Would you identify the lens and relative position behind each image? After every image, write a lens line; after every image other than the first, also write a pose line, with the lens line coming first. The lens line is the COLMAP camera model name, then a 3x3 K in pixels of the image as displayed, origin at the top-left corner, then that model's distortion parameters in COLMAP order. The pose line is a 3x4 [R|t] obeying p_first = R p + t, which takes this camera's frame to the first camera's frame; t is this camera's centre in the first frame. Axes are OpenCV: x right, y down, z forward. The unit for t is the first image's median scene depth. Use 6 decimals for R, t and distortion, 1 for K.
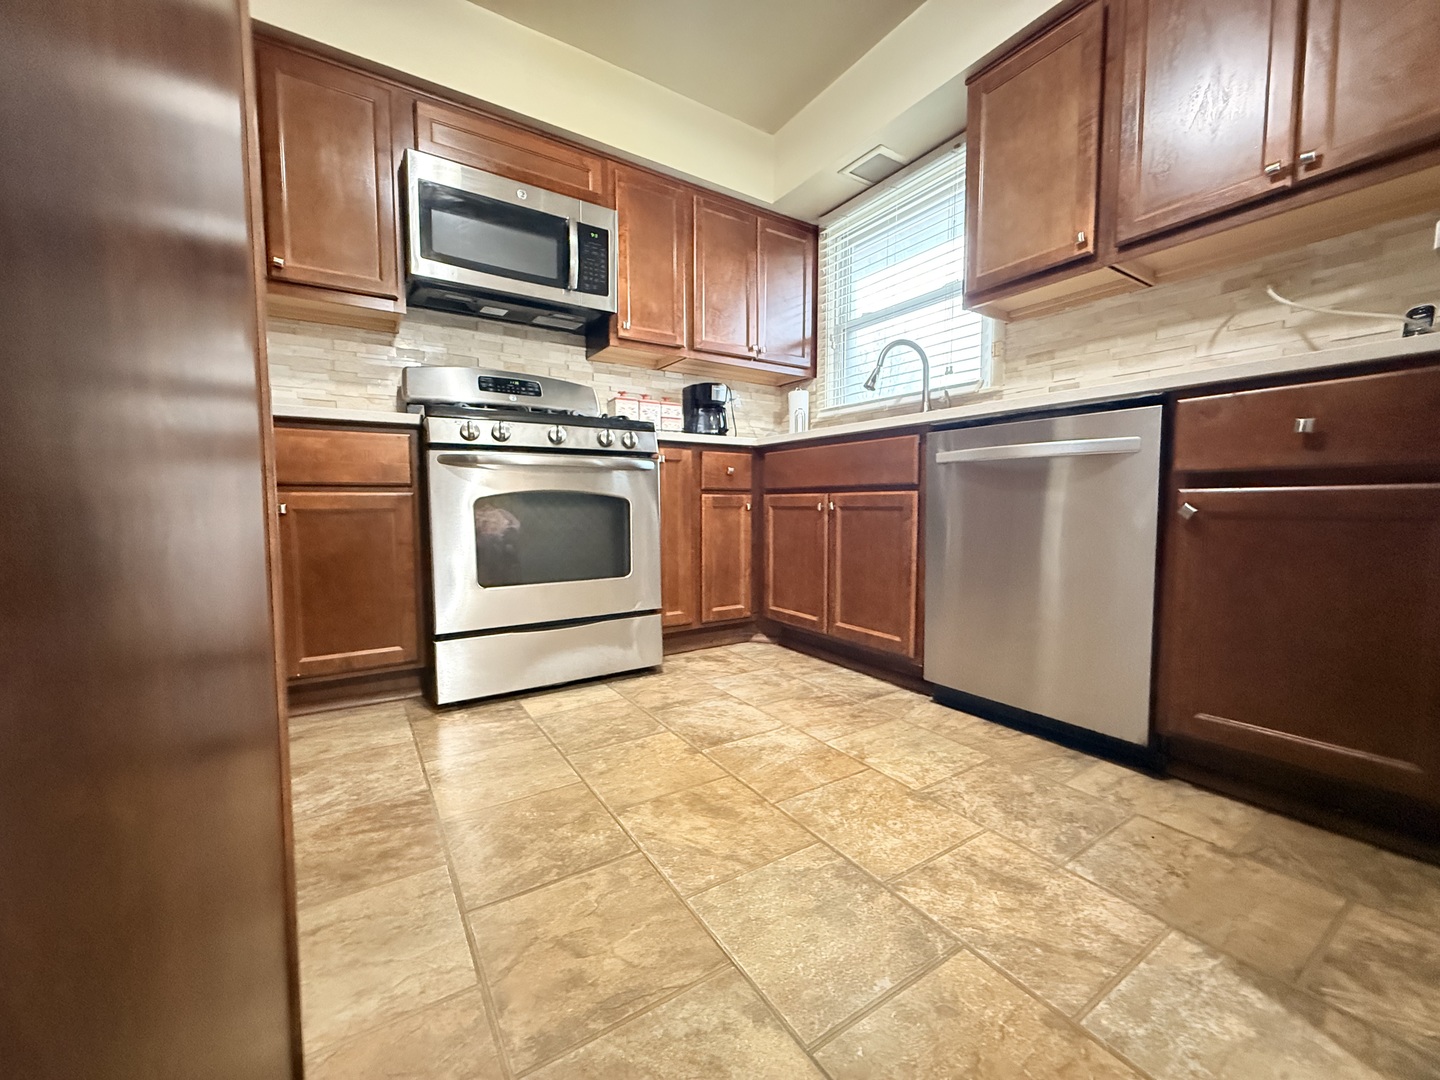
lens RADIAL K [[576.1, 0, 718.1], [0, 576.1, 541.7], [0, 0, 1]] dist [0.001105, -0.000270]
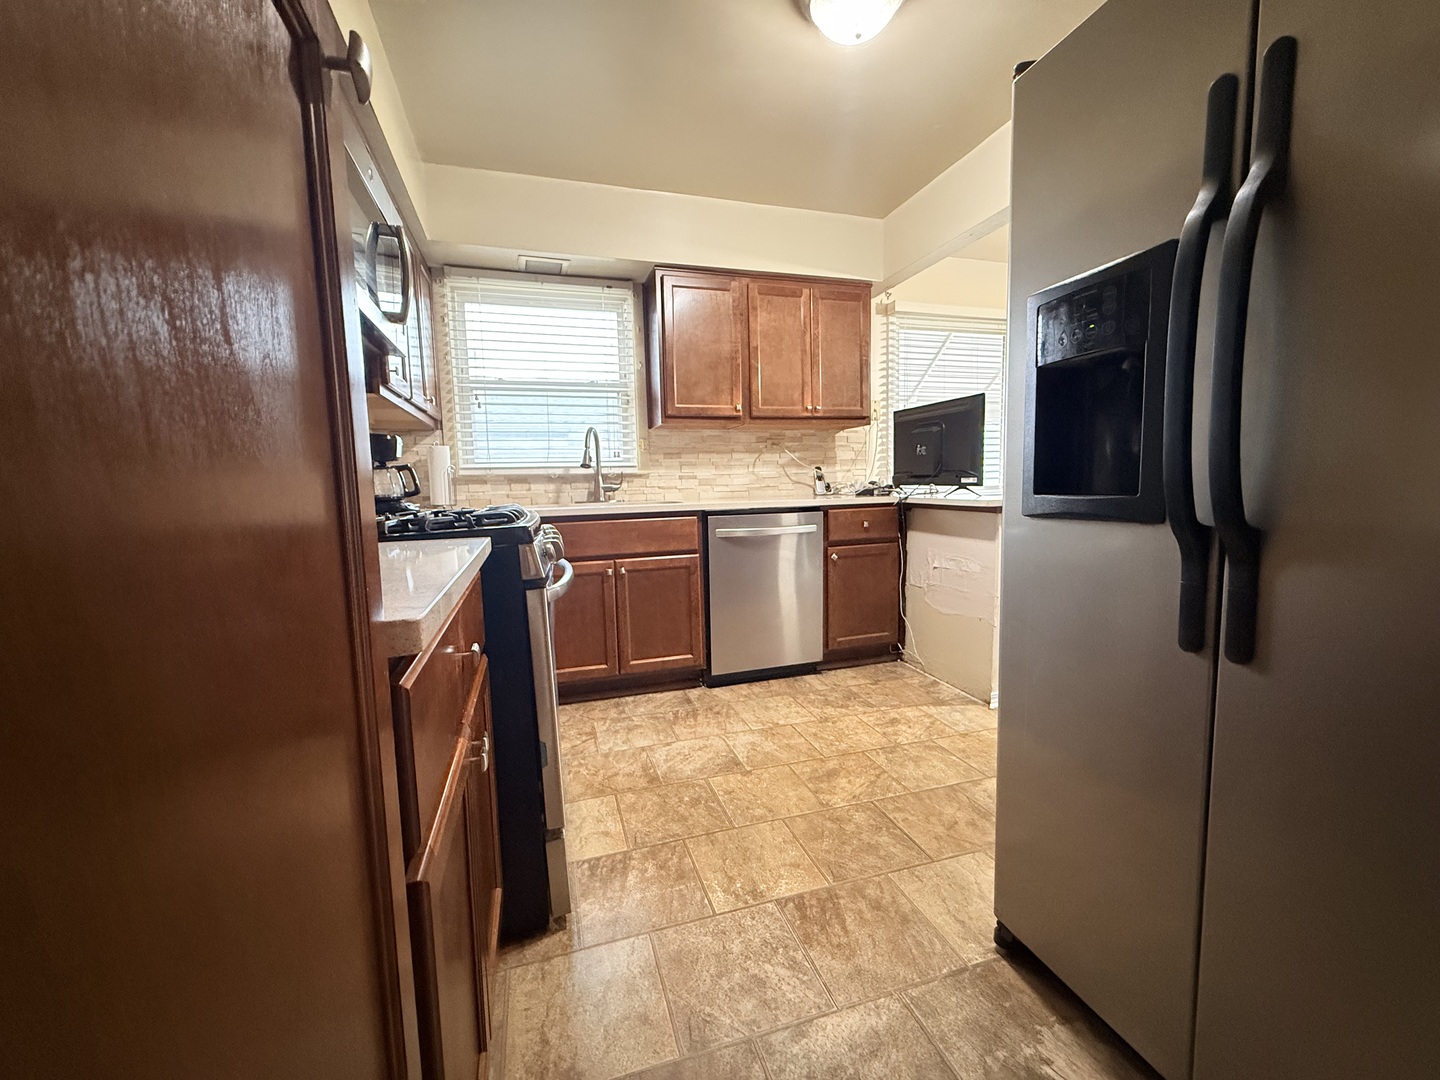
lens RADIAL K [[576.1, 0, 716.9], [0, 576.1, 536.8], [0, 0, 1]] dist [0.001105, -0.000270]
pose [[0.263316, -0.099010, 0.959615, -1.157667], [0.089824, 0.992914, 0.077798, -0.264376], [-0.960519, 0.065711, 0.270344, 0.592105]]
